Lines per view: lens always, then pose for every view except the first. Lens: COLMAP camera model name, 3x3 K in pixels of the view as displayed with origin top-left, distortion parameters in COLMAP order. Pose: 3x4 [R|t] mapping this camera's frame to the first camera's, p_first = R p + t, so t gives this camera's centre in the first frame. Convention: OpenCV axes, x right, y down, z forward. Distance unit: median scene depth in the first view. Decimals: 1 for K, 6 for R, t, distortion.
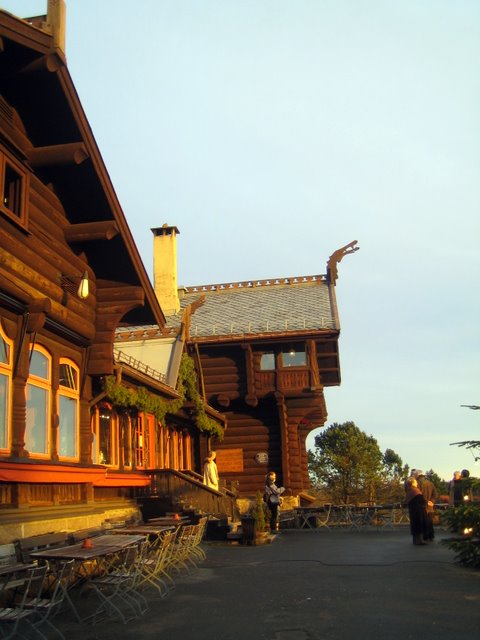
lens RADIAL K [[700.1, 0, 240.0], [0, 700.1, 320.0], [0, 0, 1]] dist [-0.169551, 0.230223]
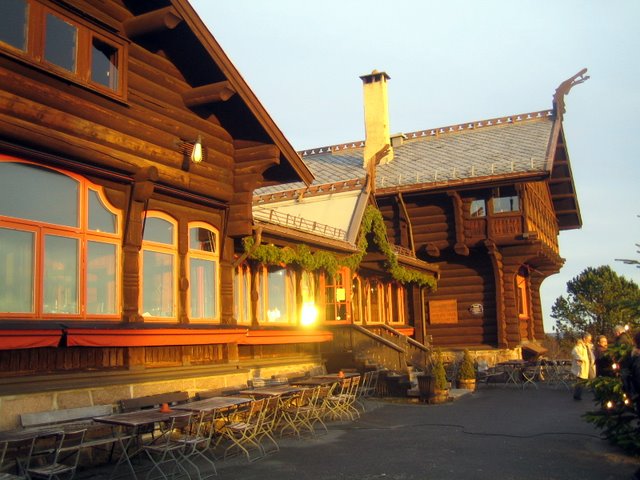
lens RADIAL K [[700.1, 0, 320.0], [0, 700.1, 240.0], [0, 0, 1]] dist [-0.169551, 0.230223]
pose [[0.953587, -0.032711, -0.299337, 0.142505], [0.064897, 0.993046, 0.098223, -0.004494], [0.294043, -0.113090, 0.949078, 0.052326]]
